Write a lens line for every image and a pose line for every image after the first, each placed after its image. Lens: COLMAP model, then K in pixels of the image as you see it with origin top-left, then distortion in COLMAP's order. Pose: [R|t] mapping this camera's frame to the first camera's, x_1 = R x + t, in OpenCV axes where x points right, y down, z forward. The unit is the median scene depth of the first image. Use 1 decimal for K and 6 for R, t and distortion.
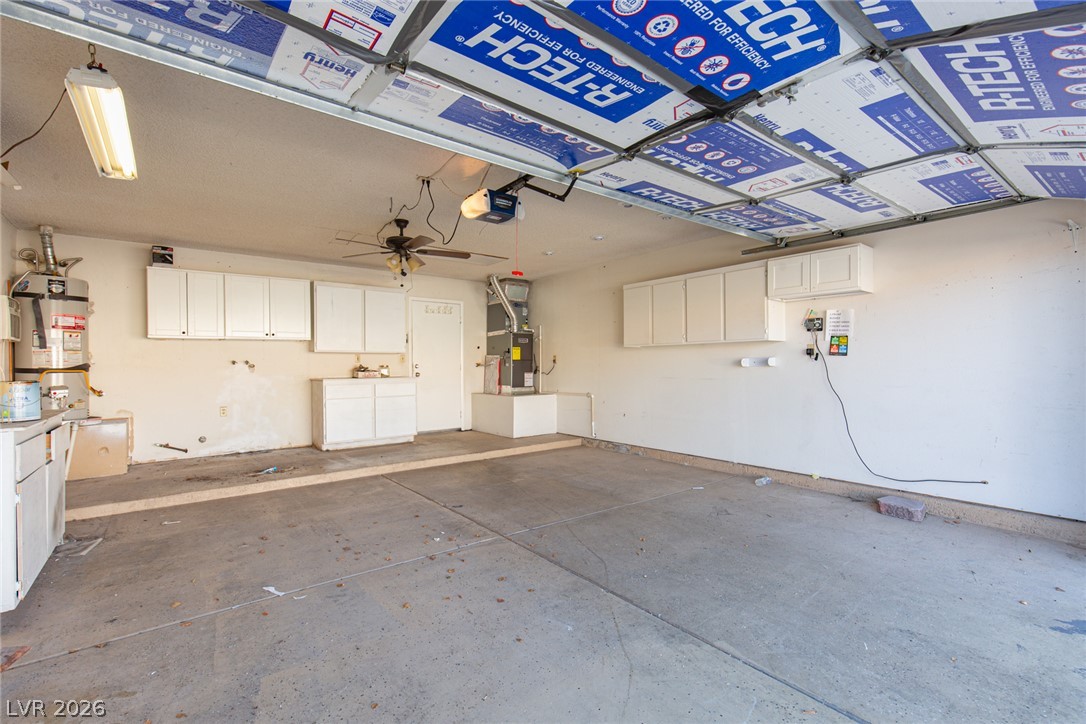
lens RADIAL K [[489.9, 0, 544.4], [0, 489.9, 363.9], [0, 0, 1]] dist [0.005263, -0.000947]
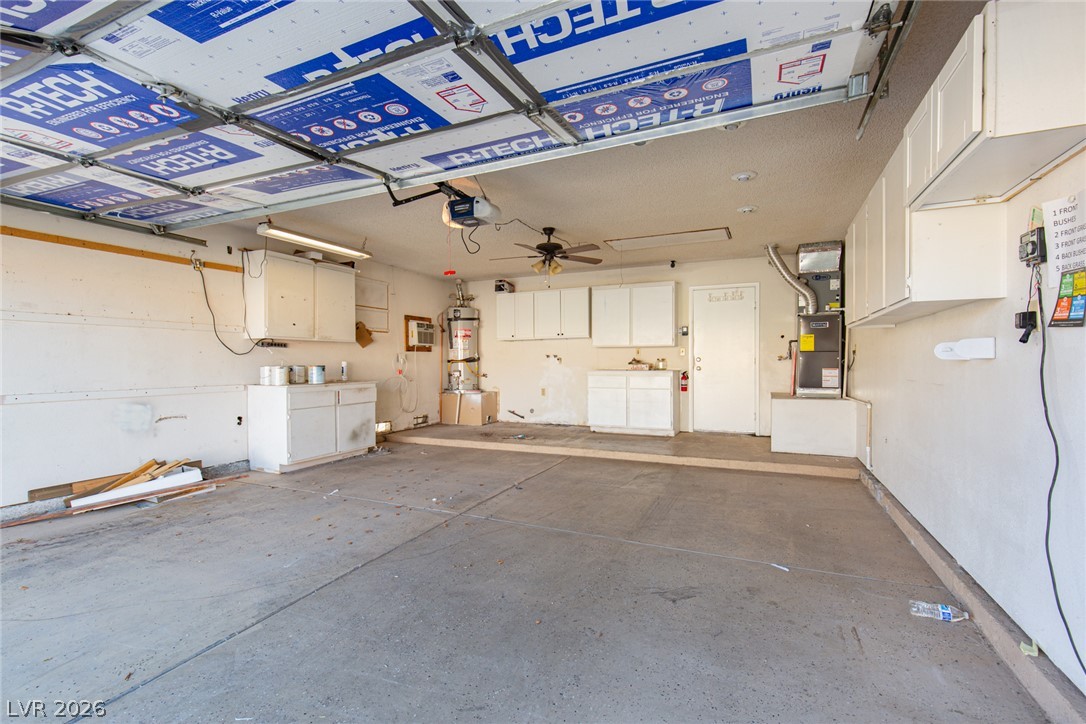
lens RADIAL K [[484.7, 0, 539.5], [0, 484.7, 364.8], [0, 0, 1]] dist [-0.000116, 0.000618]
pose [[0.459710, 0.010336, -0.888009, 0.925824], [0.003894, 0.999899, 0.013654, 0.003654], [0.888061, -0.009734, 0.459623, 0.641821]]
